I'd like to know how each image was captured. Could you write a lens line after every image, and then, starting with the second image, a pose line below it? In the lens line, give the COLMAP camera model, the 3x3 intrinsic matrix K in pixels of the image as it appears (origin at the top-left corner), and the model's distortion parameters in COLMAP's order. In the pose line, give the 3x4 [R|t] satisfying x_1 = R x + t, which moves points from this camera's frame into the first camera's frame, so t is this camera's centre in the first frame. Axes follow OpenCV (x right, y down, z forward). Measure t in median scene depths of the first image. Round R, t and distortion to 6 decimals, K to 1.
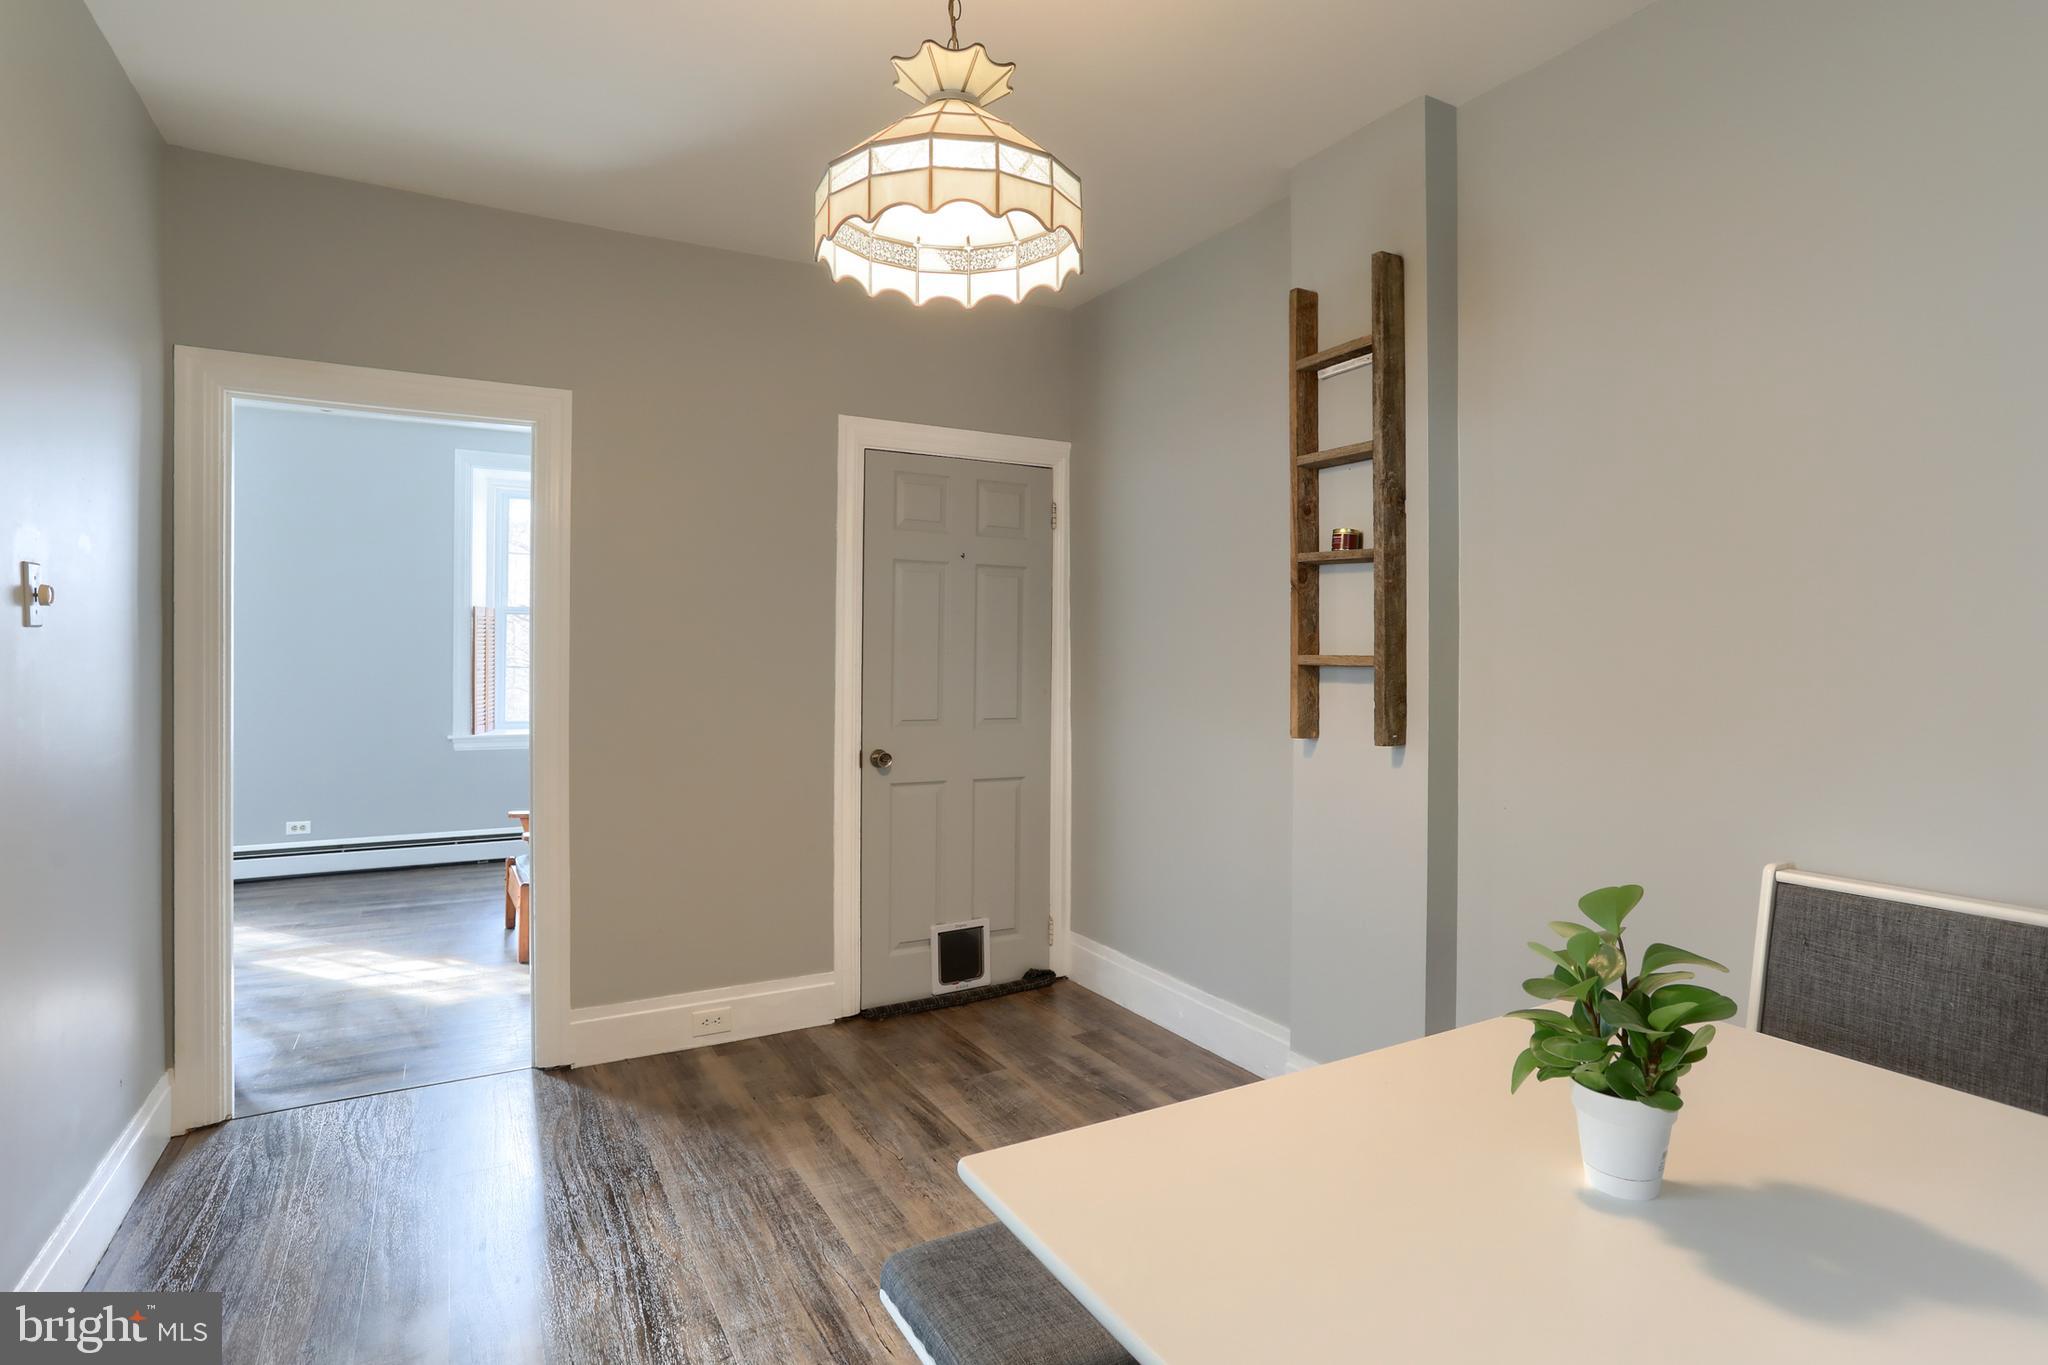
lens RADIAL K [[1032.6, 0, 1050.5], [0, 1032.6, 662.2], [0, 0, 1]] dist [-0.046905, 0.023170]
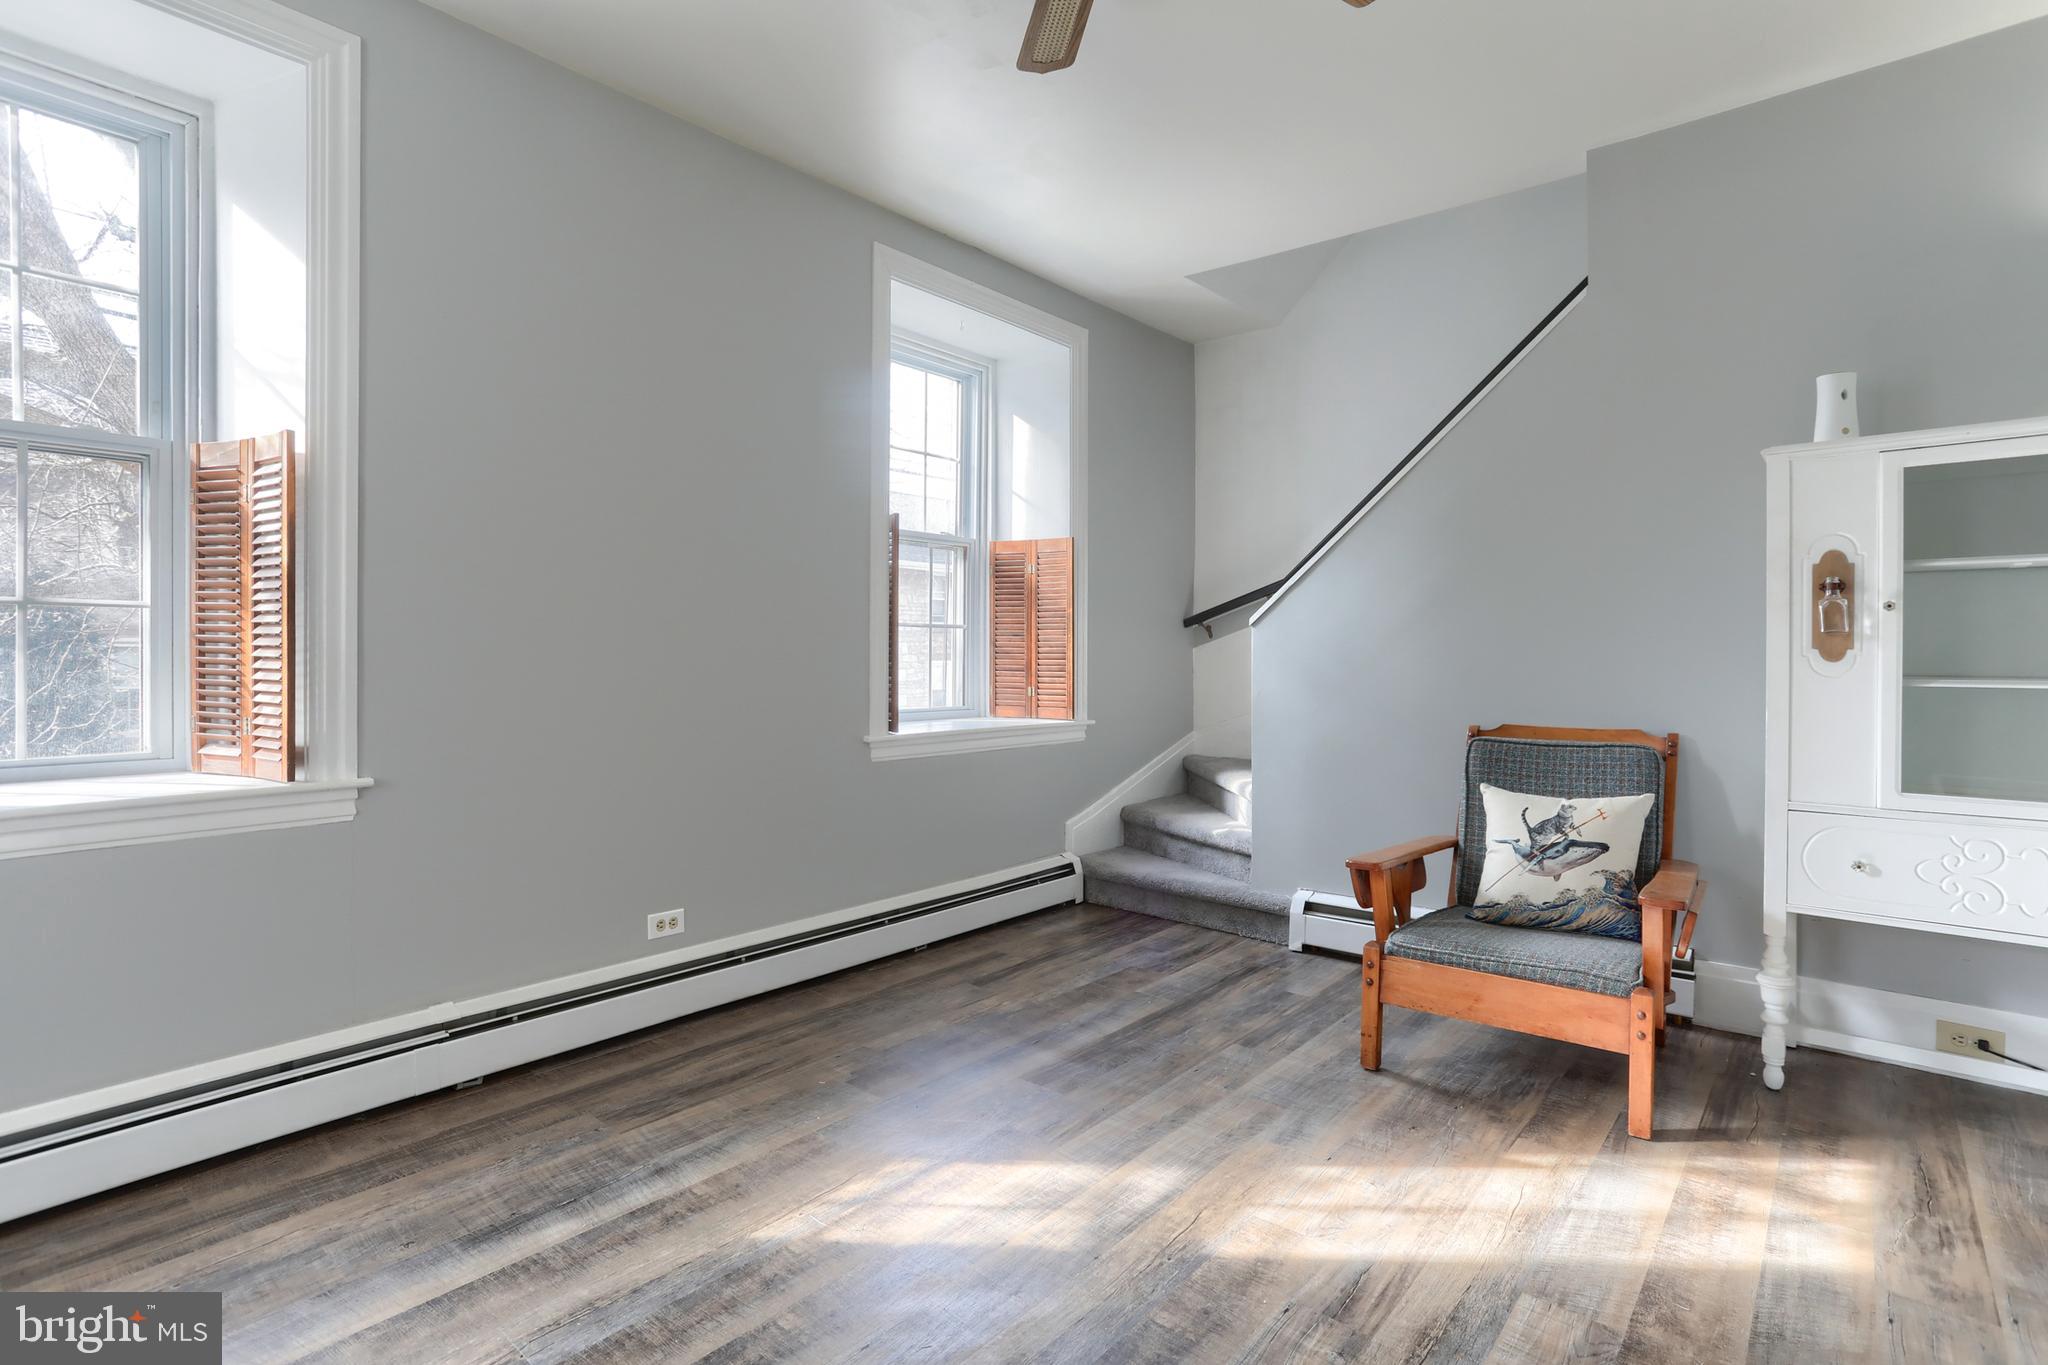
lens RADIAL K [[1032.6, 0, 1029.0], [0, 1032.6, 634.1], [0, 0, 1]] dist [-0.046905, 0.023170]
pose [[0.939515, 0.003058, 0.342493, -0.748326], [0.005367, 0.999706, -0.023647, 0.031311], [-0.342464, 0.024055, 0.939223, 0.451587]]
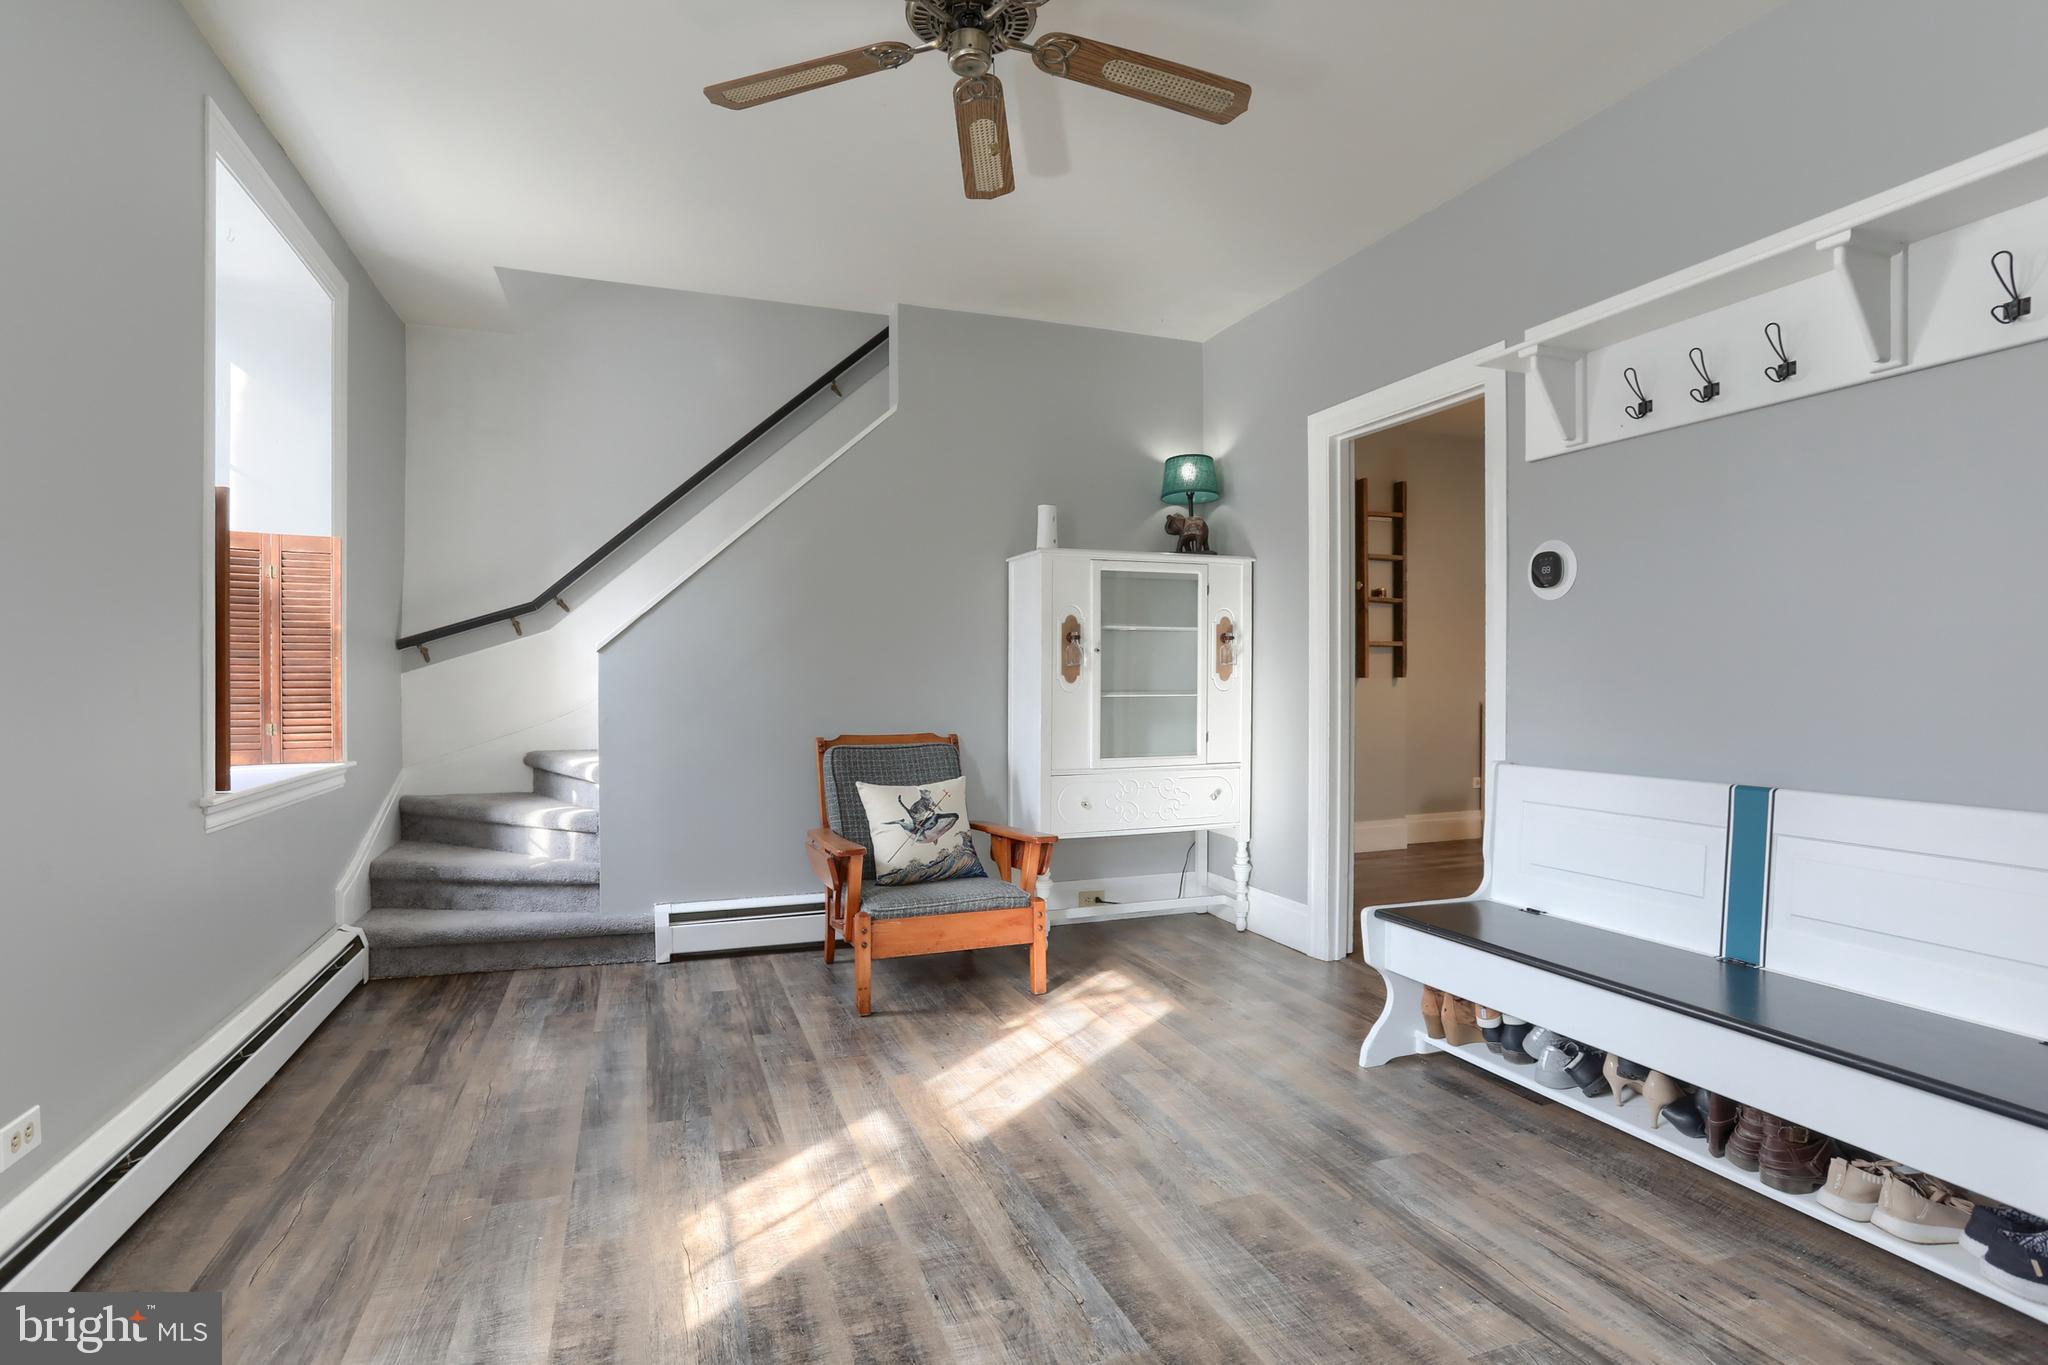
lens RADIAL K [[1032.6, 0, 1044.7], [0, 1032.6, 672.5], [0, 0, 1]] dist [-0.046905, 0.023170]
pose [[0.144650, 0.000082, 0.989483, -0.998441], [0.010375, 0.999945, -0.001599, 0.028049], [-0.989428, 0.010497, 0.144642, 0.651826]]
